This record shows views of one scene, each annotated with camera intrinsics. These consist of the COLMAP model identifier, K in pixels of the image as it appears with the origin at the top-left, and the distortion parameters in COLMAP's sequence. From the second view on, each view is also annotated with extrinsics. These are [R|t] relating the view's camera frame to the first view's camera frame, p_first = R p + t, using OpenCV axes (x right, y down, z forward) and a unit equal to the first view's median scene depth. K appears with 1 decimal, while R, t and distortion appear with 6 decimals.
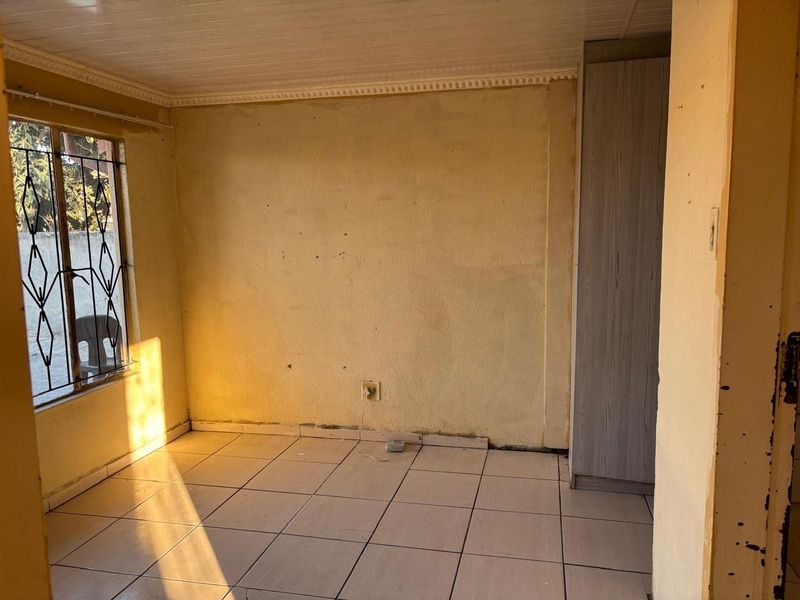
lens RADIAL K [[604.6, 0, 401.6], [0, 604.6, 303.1], [0, 0, 1]] dist [0.051860, -0.060225]
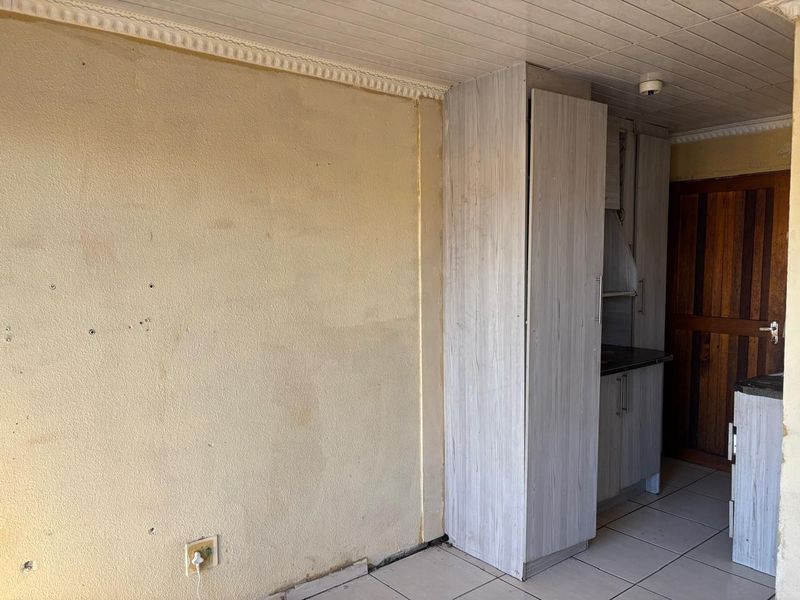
lens RADIAL K [[604.6, 0, 393.8], [0, 604.6, 306.1], [0, 0, 1]] dist [0.051860, -0.060225]
pose [[0.617411, -0.050042, 0.785048, -0.408464], [0.098358, 0.995054, -0.013925, -0.069258], [-0.780468, 0.085813, 0.619279, 0.504084]]
